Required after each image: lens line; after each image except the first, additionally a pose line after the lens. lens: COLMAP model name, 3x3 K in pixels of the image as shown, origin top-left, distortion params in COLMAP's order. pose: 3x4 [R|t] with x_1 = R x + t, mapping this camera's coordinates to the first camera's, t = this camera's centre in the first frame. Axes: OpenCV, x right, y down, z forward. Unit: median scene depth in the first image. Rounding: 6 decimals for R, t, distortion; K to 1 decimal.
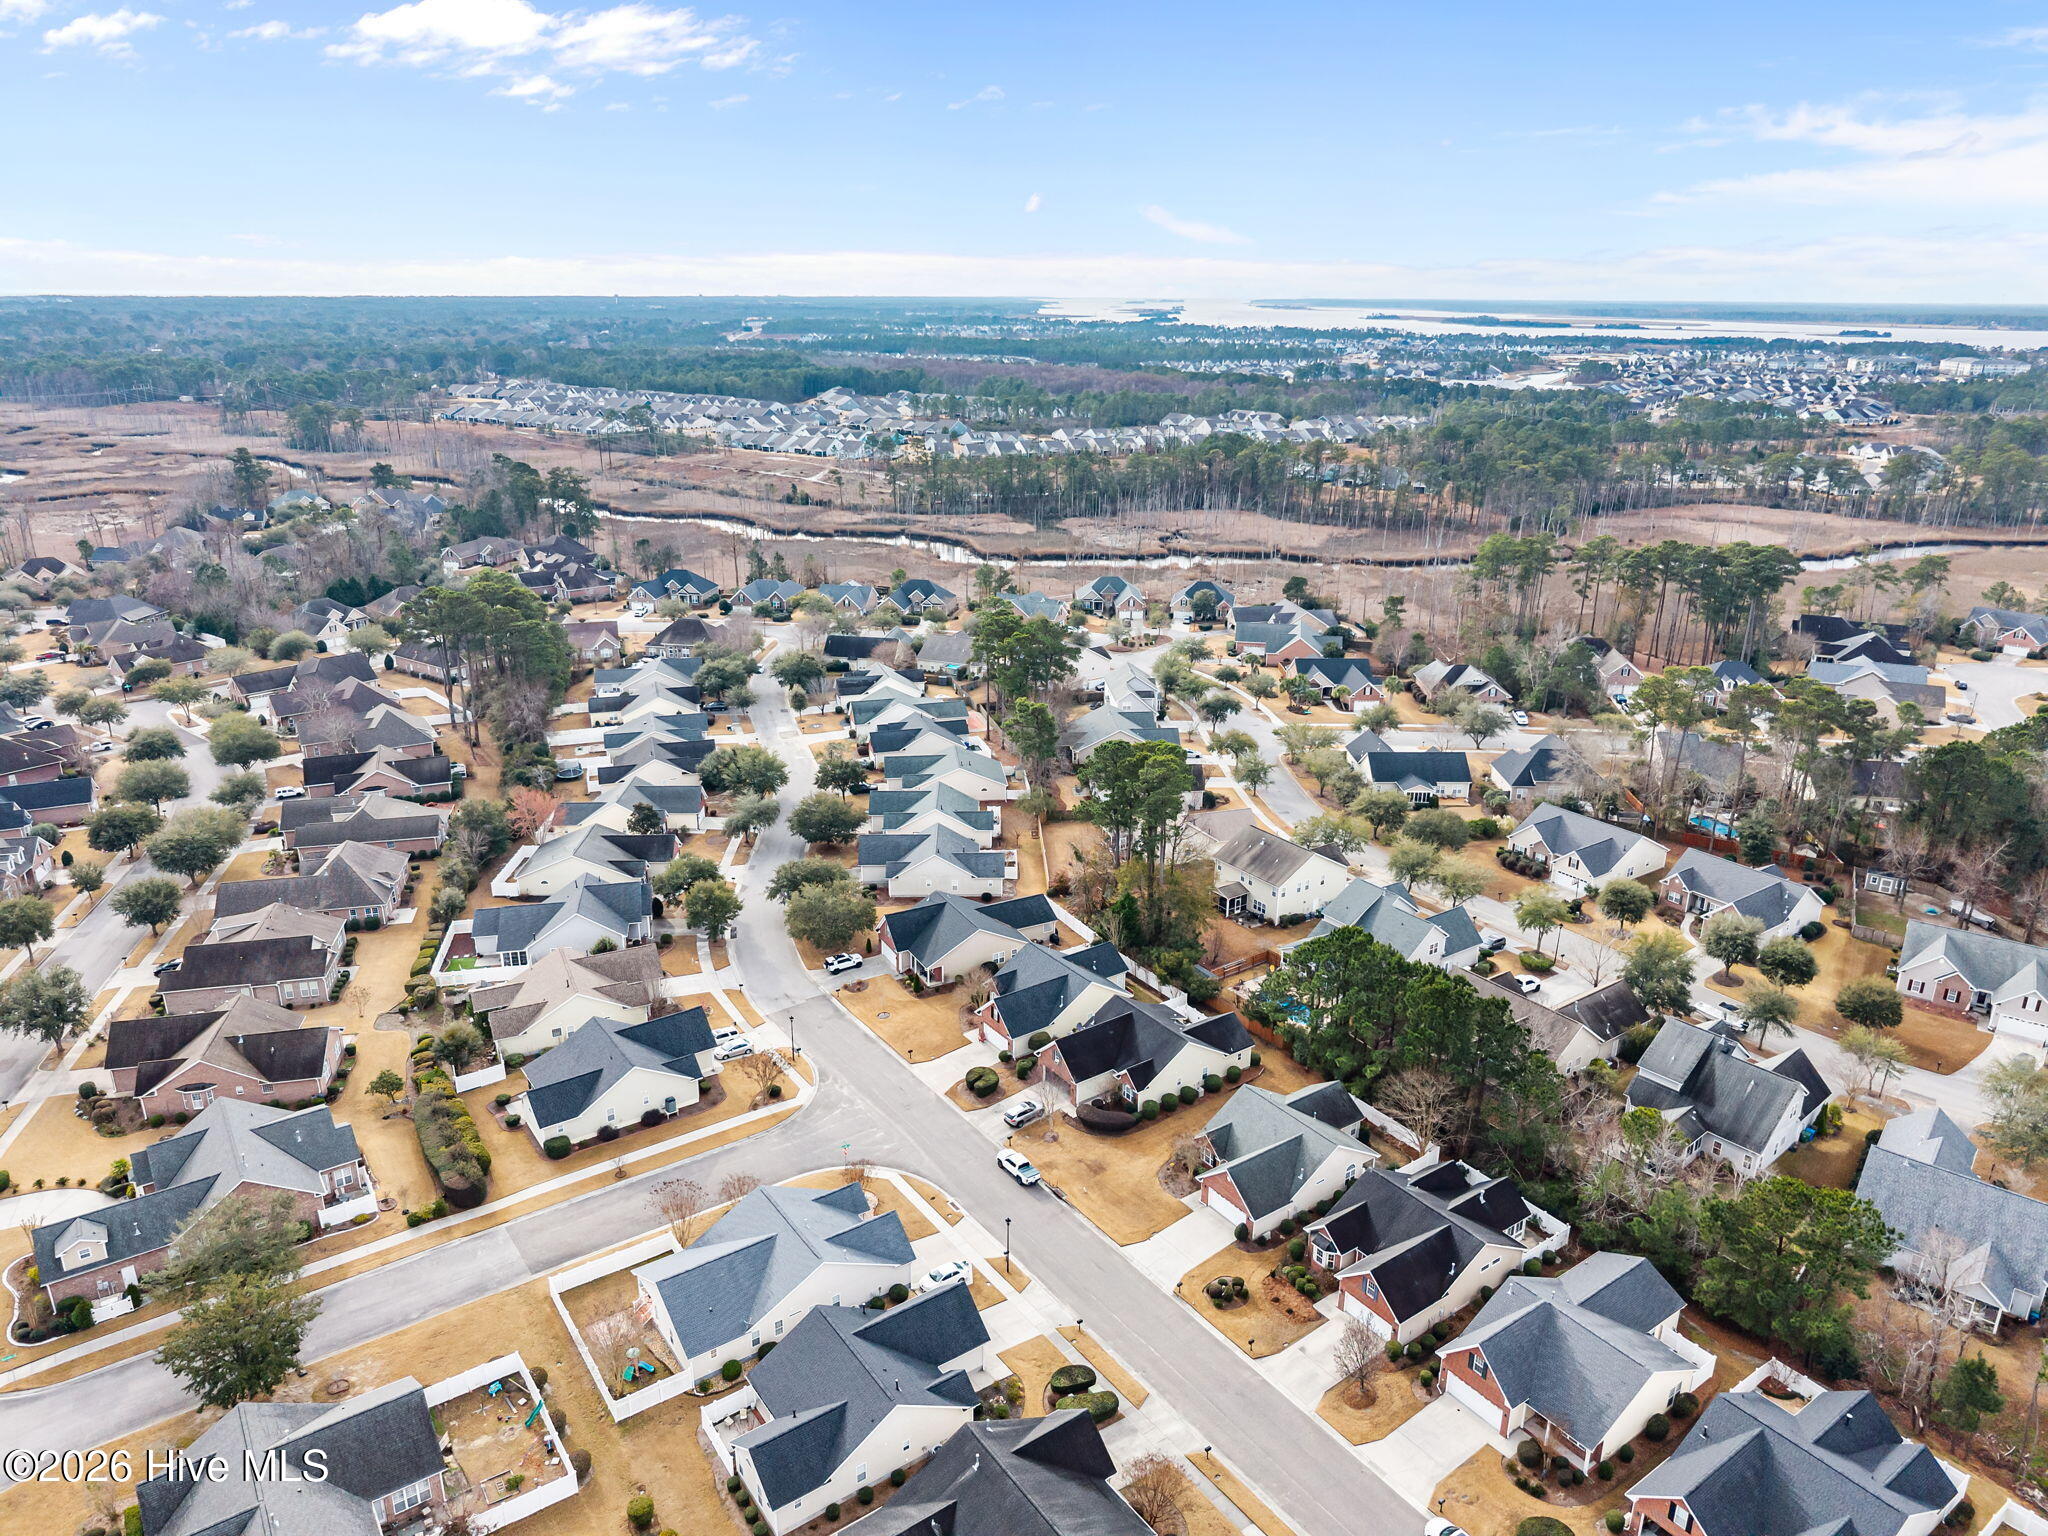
lens RADIAL K [[1360.3, 0, 1024.0], [0, 1360.3, 768.0], [0, 0, 1]] dist [0.038784, -0.056049]
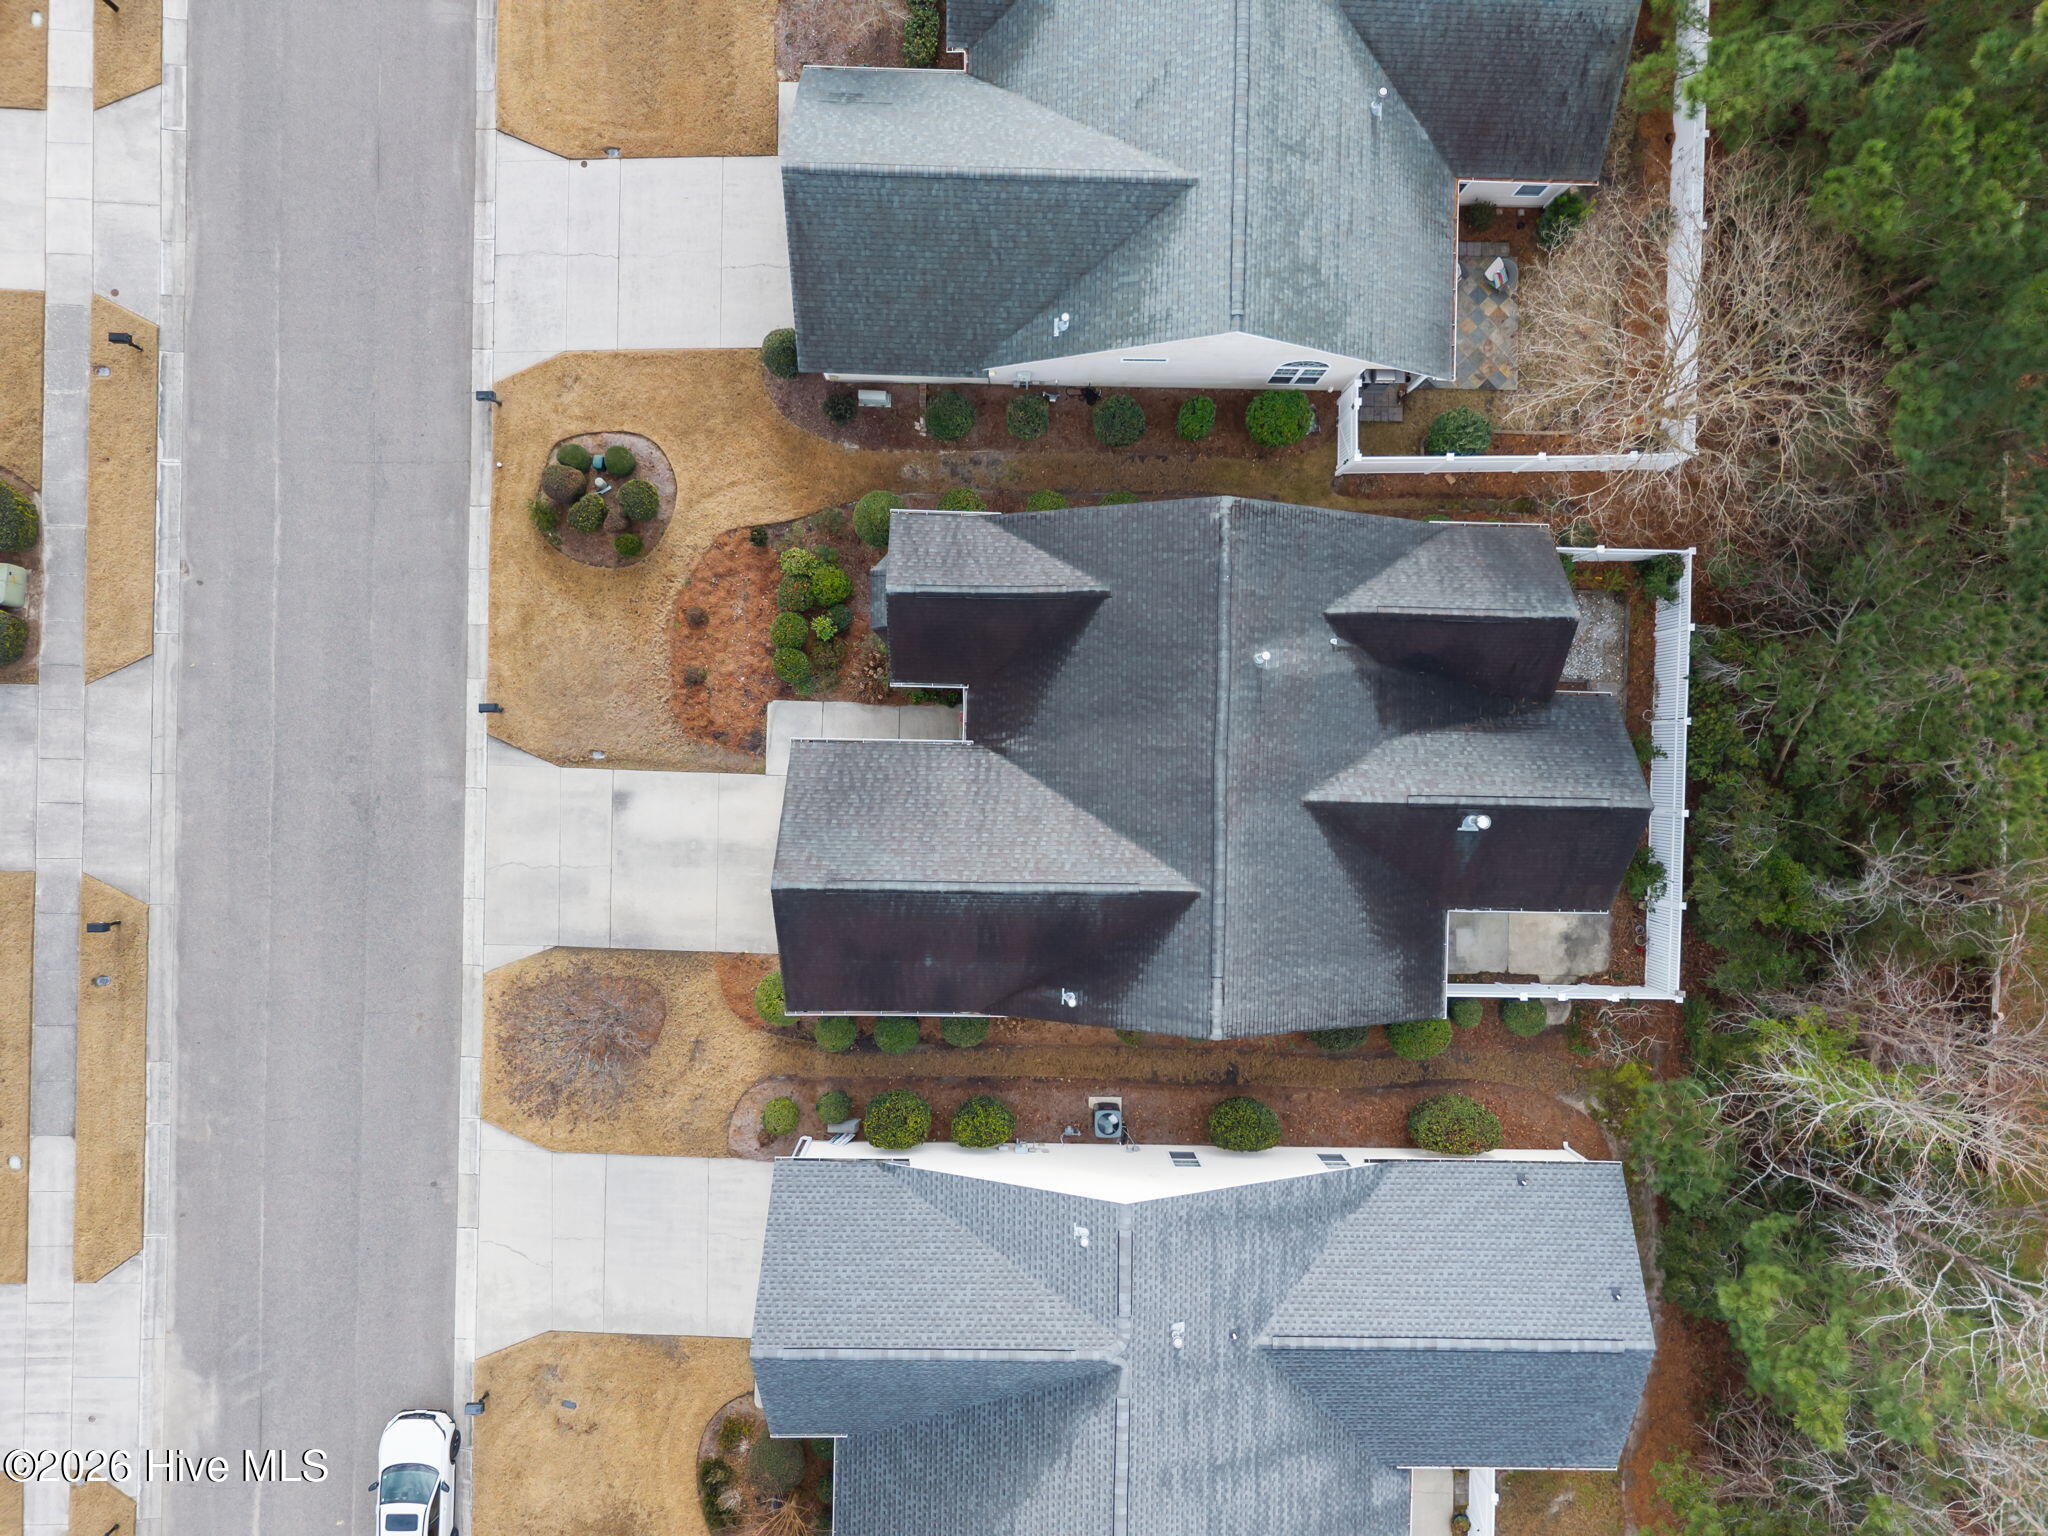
lens RADIAL K [[1352.7, 0, 1027.1], [0, 1352.7, 786.6], [0, 0, 1]] dist [0.045018, -0.056736]
pose [[0.807554, 0.589748, 0.007303, 0.169742], [-0.208685, 0.274132, 0.938777, 0.050739], [0.551640, -0.759637, 0.344449, 0.567406]]
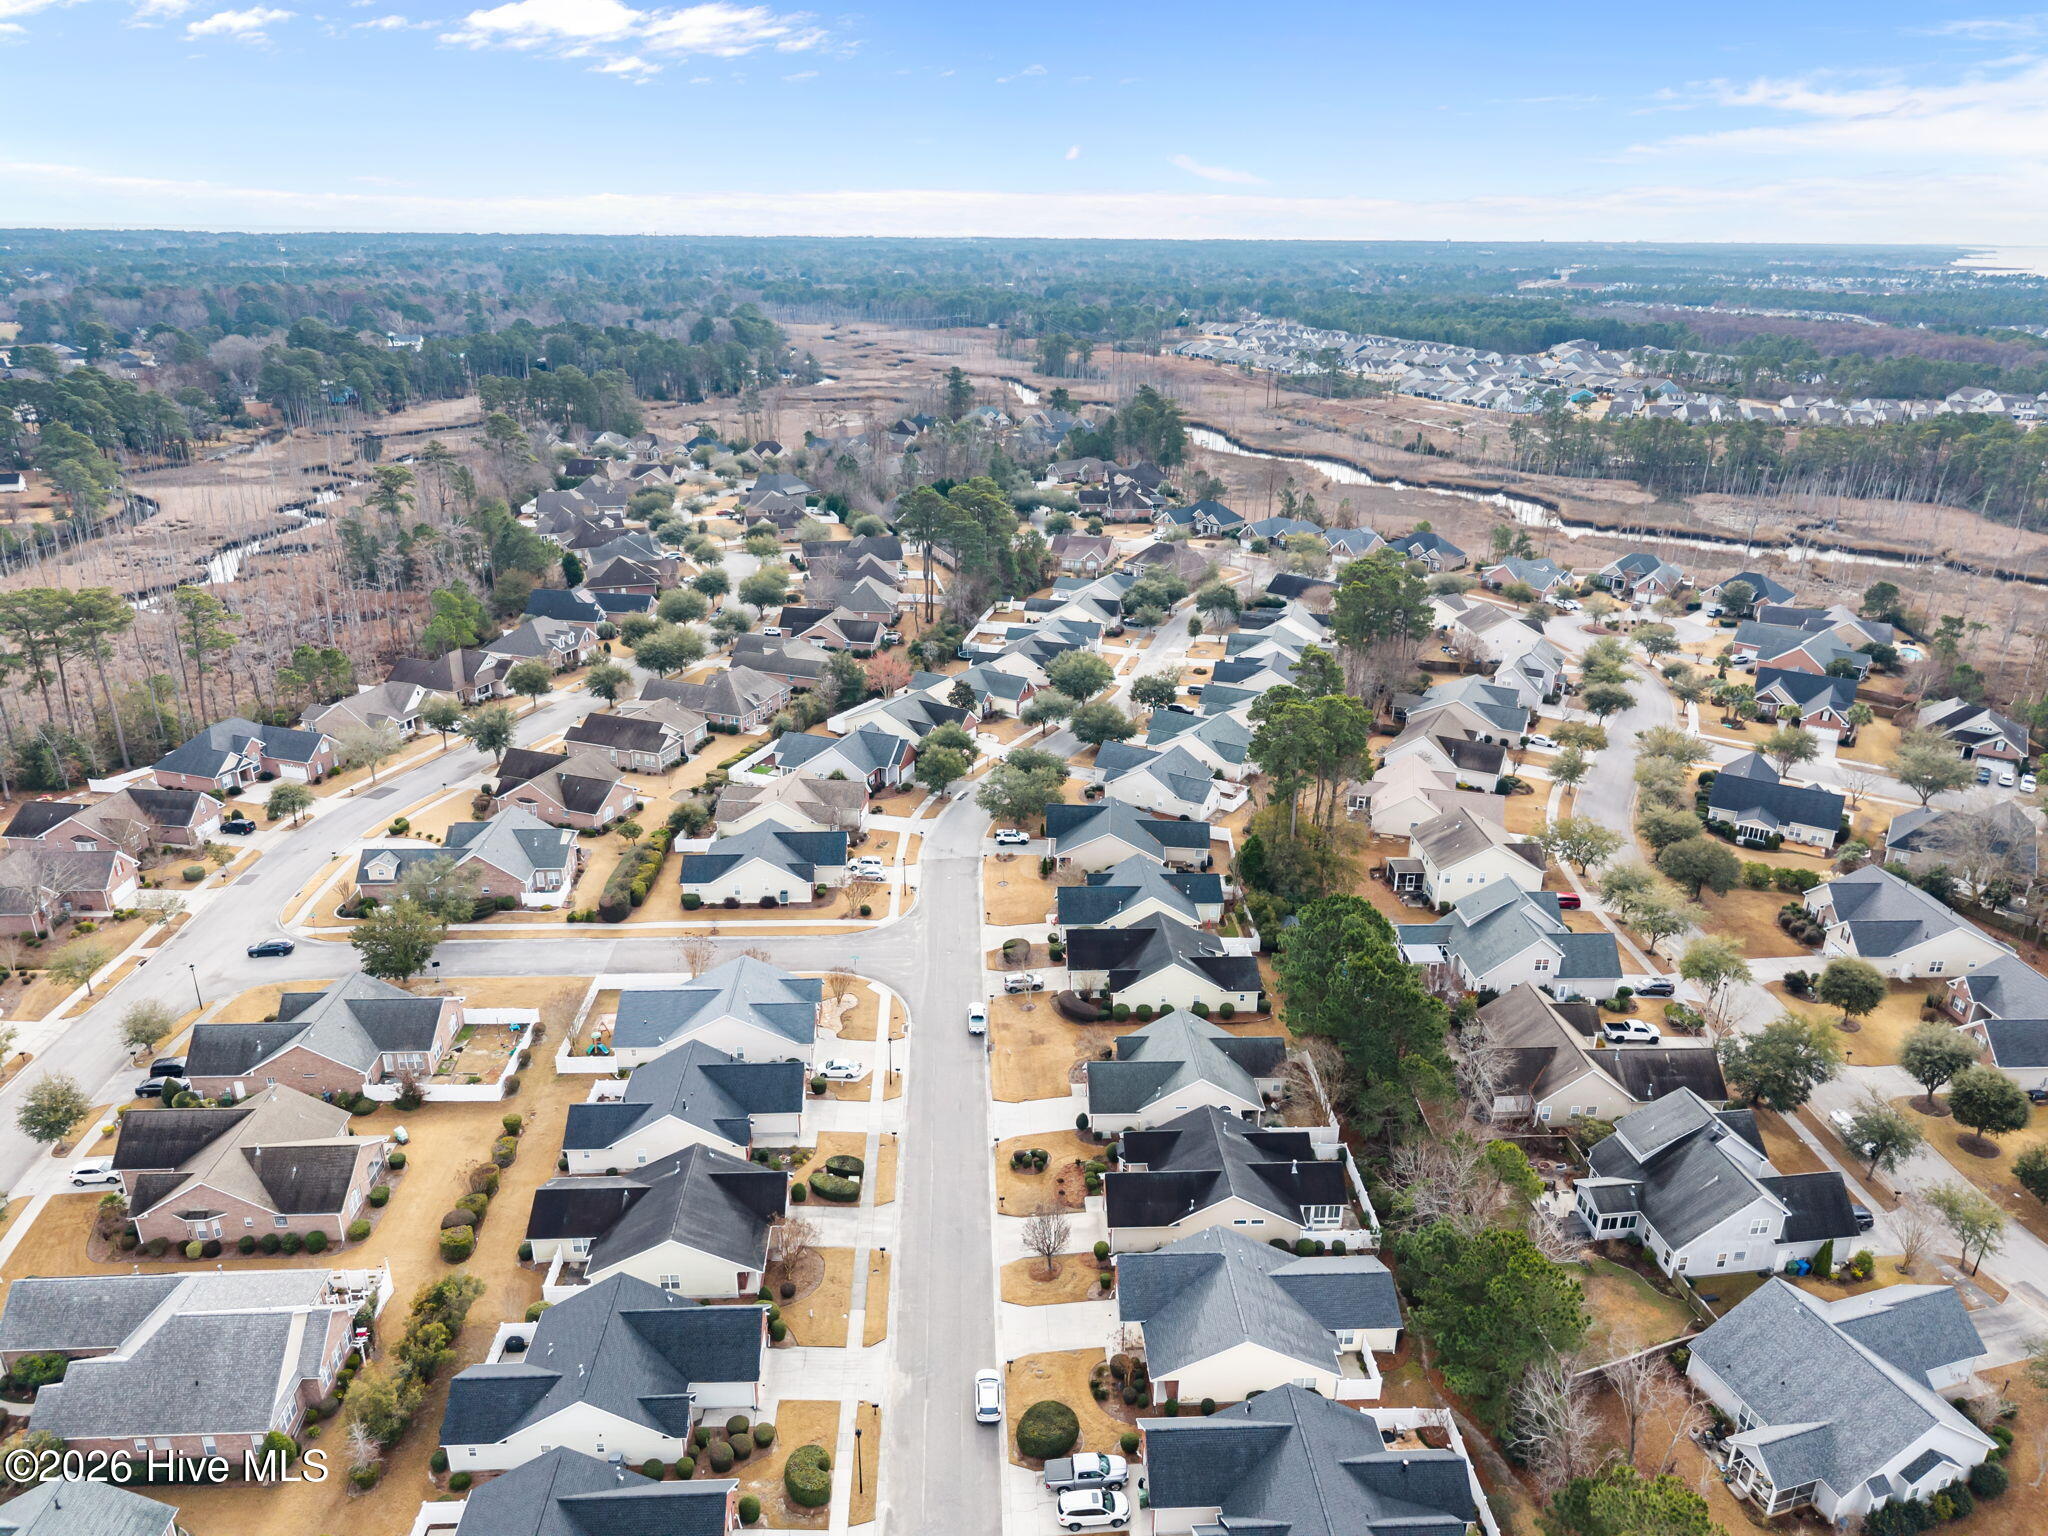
lens RADIAL K [[1360.3, 0, 1024.0], [0, 1360.3, 768.0], [0, 0, 1]] dist [0.038784, -0.056049]
pose [[0.841947, 0.200354, -0.500982, 0.399863], [-0.182068, 0.979539, 0.085759, -0.011107], [0.507913, 0.019008, 0.861198, 0.031326]]
